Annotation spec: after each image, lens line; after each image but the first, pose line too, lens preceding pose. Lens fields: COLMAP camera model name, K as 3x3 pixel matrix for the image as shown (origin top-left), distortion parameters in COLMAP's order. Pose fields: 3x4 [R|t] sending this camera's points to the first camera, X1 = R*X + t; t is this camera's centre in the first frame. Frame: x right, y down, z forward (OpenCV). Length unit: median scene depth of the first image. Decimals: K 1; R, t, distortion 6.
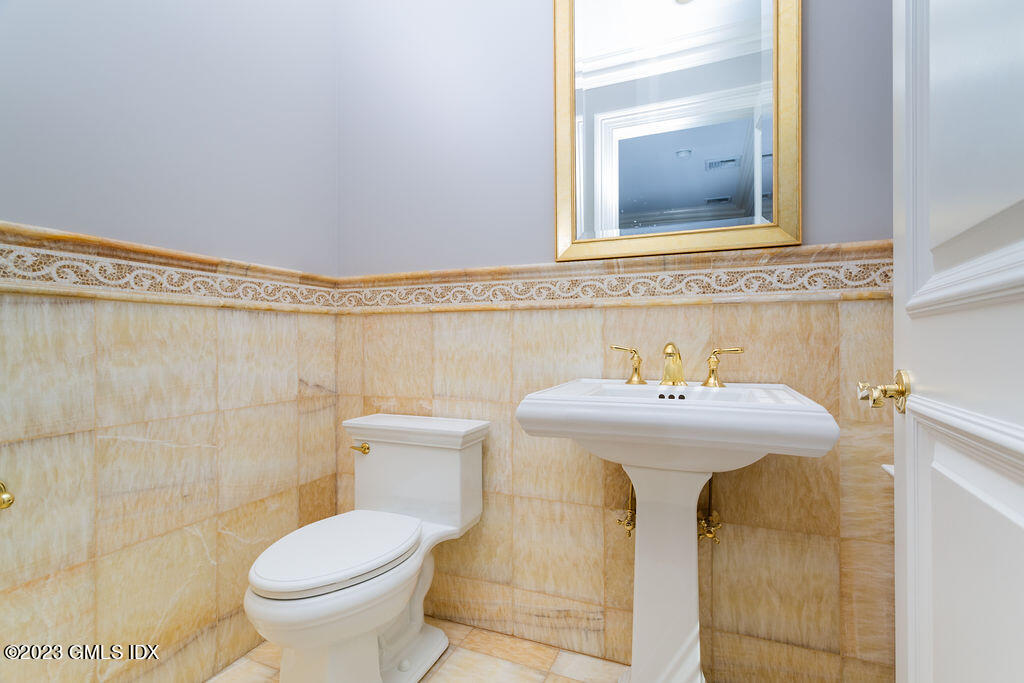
lens RADIAL K [[483.9, 0, 516.0], [0, 483.9, 339.8], [0, 0, 1]] dist [0.003444, 0.000186]
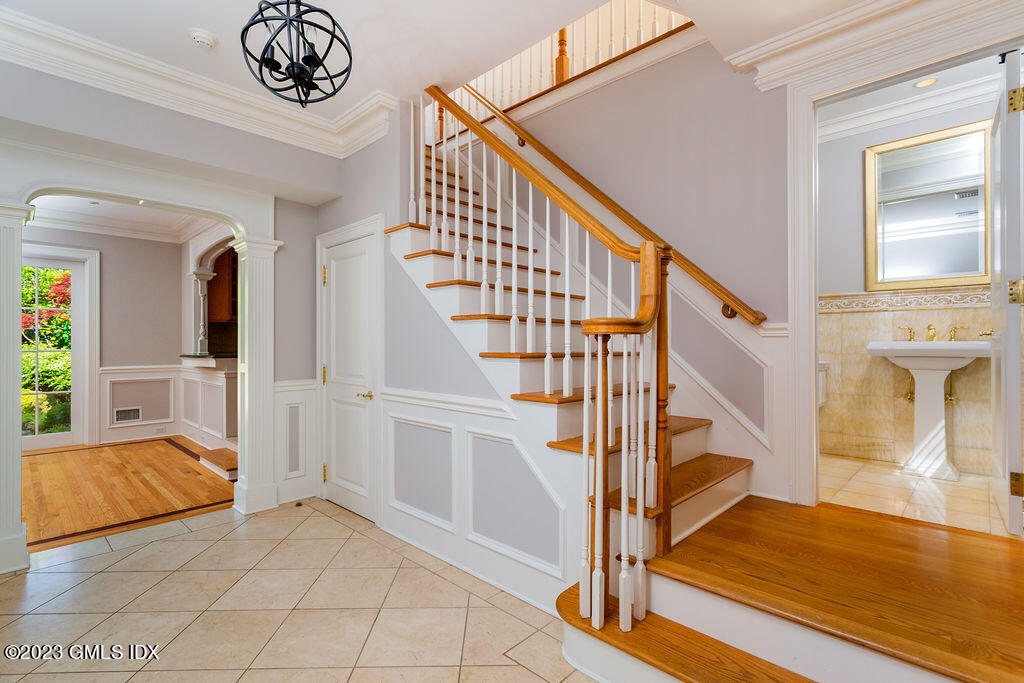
lens RADIAL K [[483.9, 0, 508.1], [0, 483.9, 341.5], [0, 0, 1]] dist [0.003444, 0.000186]
pose [[0.934749, -0.000466, -0.355309, -0.765695], [-0.002242, 0.999971, -0.007210, 0.108465], [0.355302, 0.007537, 0.934721, -1.947804]]
